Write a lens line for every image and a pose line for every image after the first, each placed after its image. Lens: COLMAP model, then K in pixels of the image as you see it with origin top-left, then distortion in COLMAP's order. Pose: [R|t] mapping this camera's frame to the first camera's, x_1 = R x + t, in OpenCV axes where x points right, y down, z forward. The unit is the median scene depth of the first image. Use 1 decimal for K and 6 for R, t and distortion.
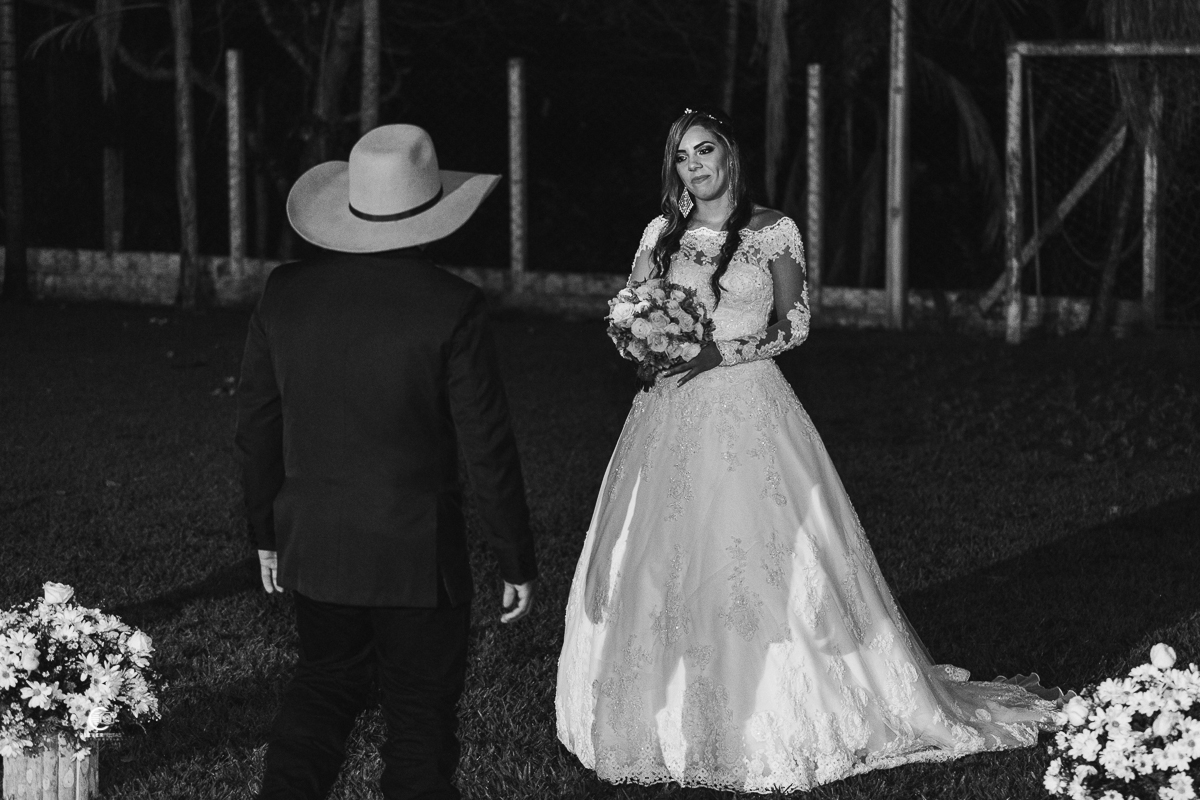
lens RADIAL K [[2804.9, 0, 701.0], [0, 2804.9, 349.3], [0, 0, 1]] dist [-0.032182, 0.262208]
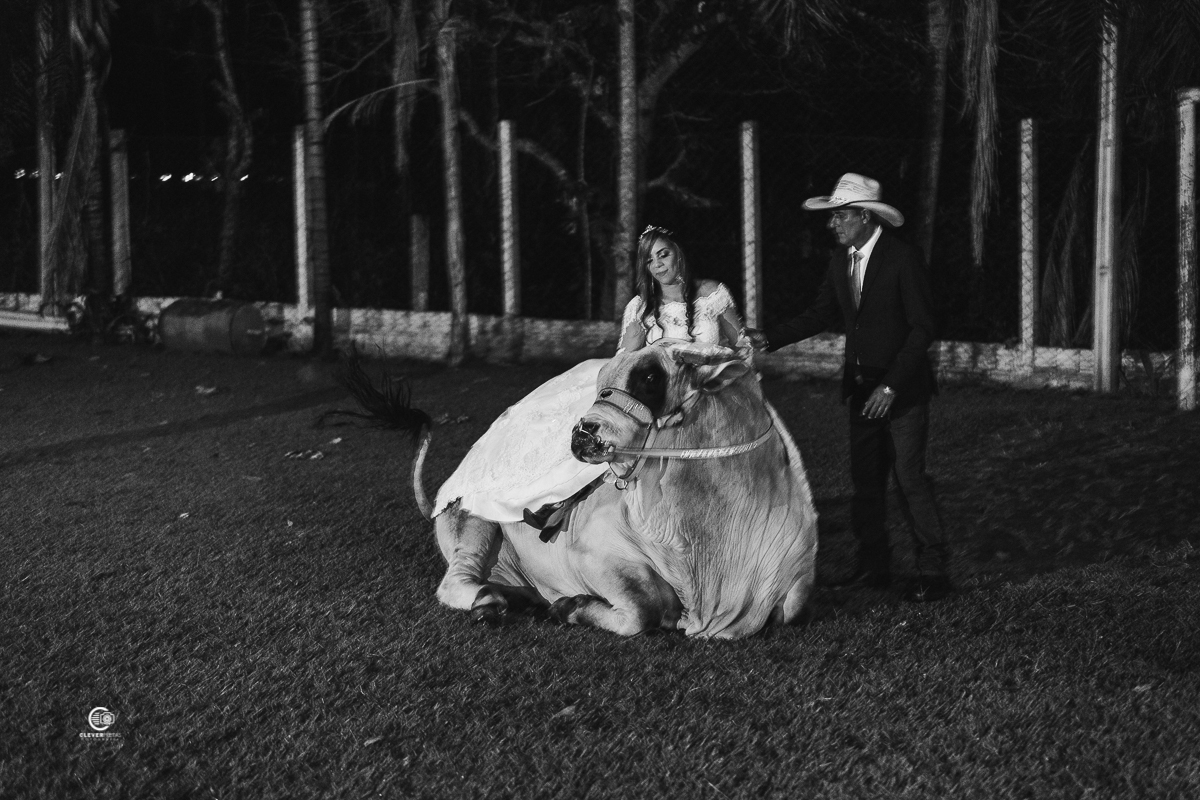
lens RADIAL K [[2419.0, 0, 600.0], [0, 2419.0, 400.0], [0, 0, 1]] dist [0.002929, 0.140013]
pose [[0.953846, 0.008463, -0.300176, 0.169025], [-0.006441, 0.999949, 0.007724, -0.010412], [0.300226, -0.005434, 0.953853, 0.168543]]
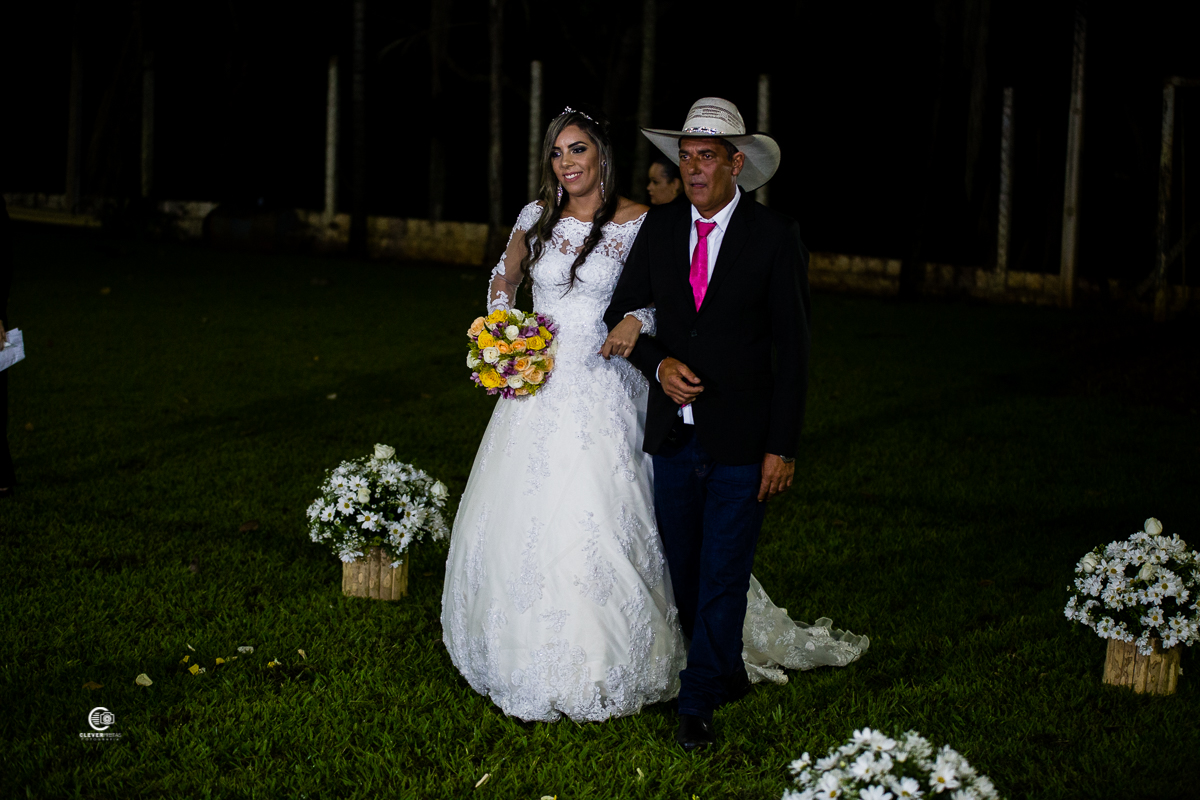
lens RADIAL K [[2435.2, 0, 600.0], [0, 2435.2, 400.0], [0, 0, 1]] dist [-0.281767, 0.556584]
pose [[0.989652, 0.044065, -0.136557, 0.015069], [-0.039582, 0.998590, 0.035373, 0.004169], [0.137923, -0.029602, 0.990000, -0.066877]]
